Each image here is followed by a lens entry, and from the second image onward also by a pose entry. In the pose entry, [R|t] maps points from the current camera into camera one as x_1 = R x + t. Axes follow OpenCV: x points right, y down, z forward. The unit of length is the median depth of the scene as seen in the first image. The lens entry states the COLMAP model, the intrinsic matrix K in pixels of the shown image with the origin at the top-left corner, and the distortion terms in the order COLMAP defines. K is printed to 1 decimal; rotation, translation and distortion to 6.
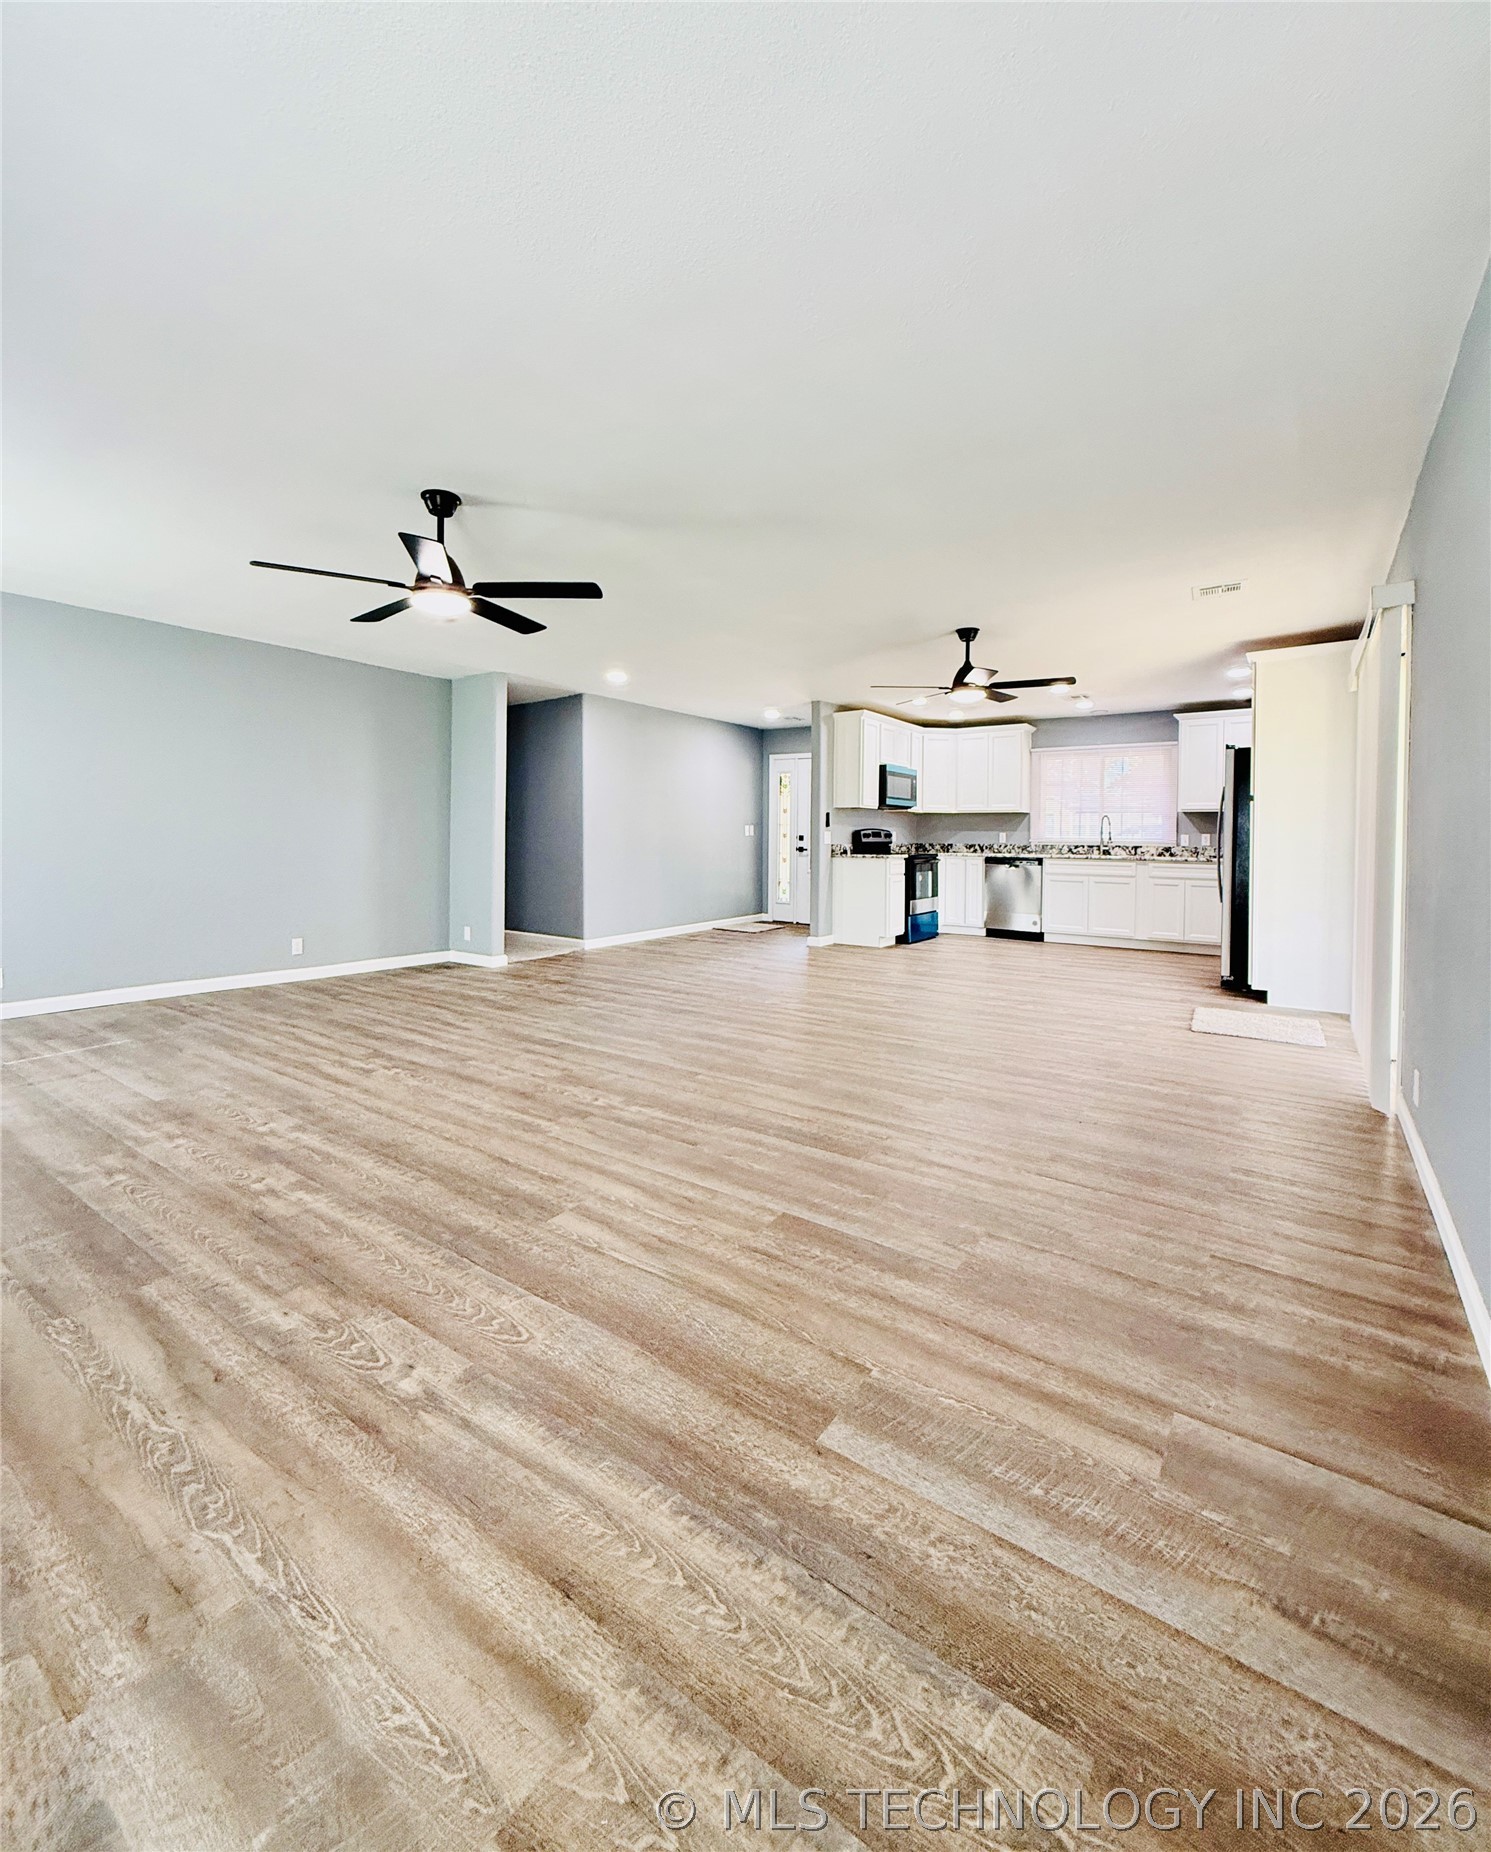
lens RADIAL K [[793.4, 0, 746.6], [0, 793.4, 832.3], [0, 0, 1]] dist [0.003532, -0.000261]
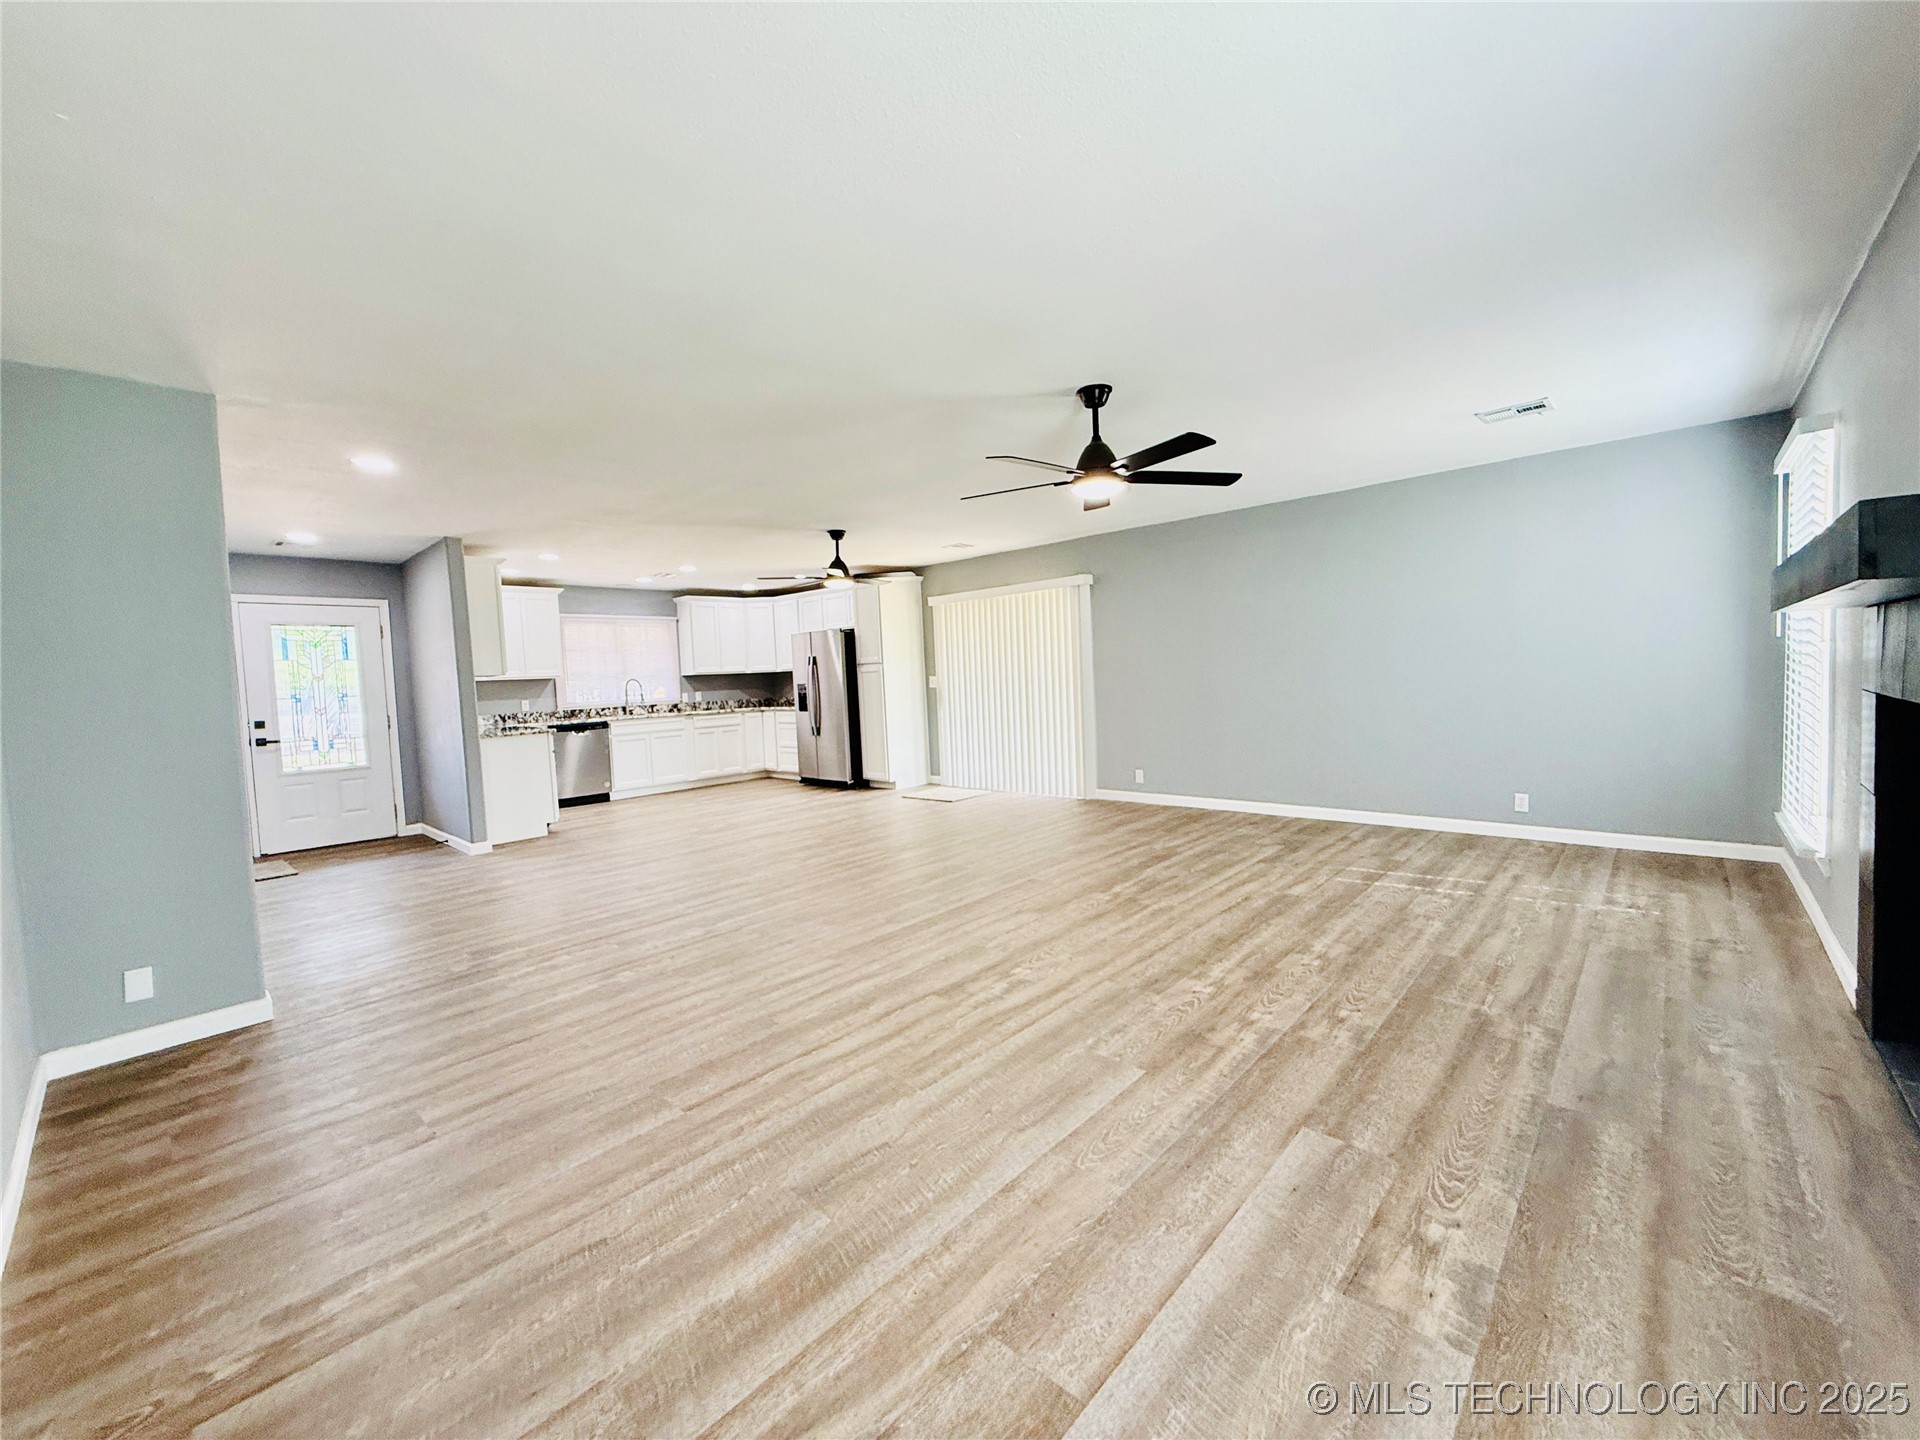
lens RADIAL K [[764.9, 0, 953.4], [0, 764.9, 718.0], [0, 0, 1]] dist [-0.000433, 0.001226]
pose [[0.133917, -0.071721, 0.988394, -0.585102], [0.040766, 0.996932, 0.066817, -0.021484], [-0.990154, 0.031344, 0.136430, 0.428791]]
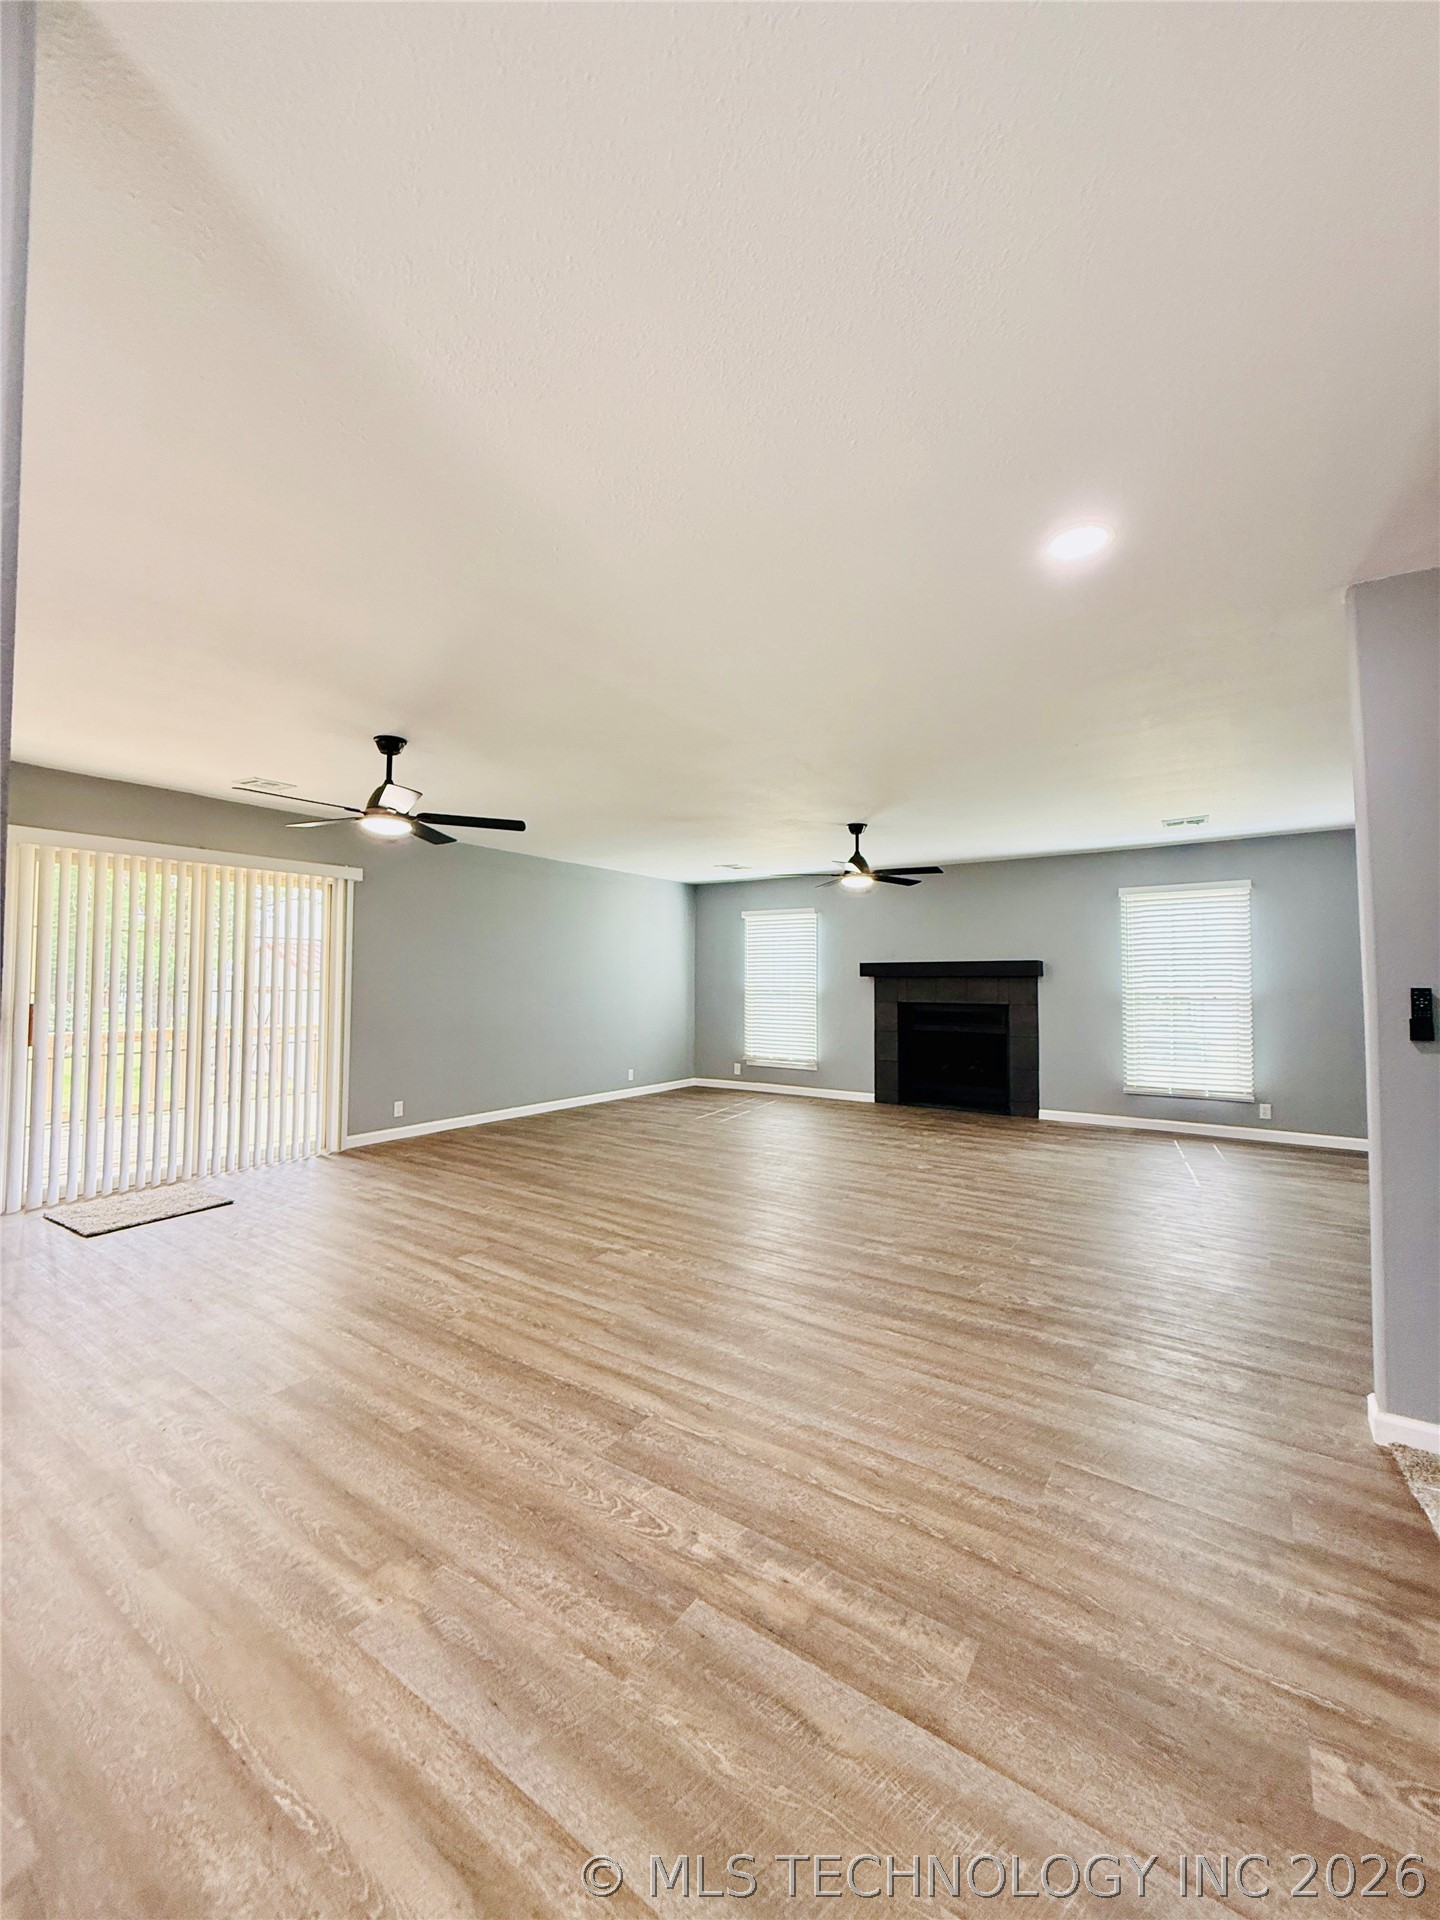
lens RADIAL K [[764.9, 0, 722.6], [0, 764.9, 952.5], [0, 0, 1]] dist [-0.000433, 0.001226]
pose [[-0.999816, -0.013711, -0.013392, -0.016141], [-0.013172, 0.999129, -0.039601, -0.018544], [0.013923, -0.039418, -0.999126, 1.107468]]
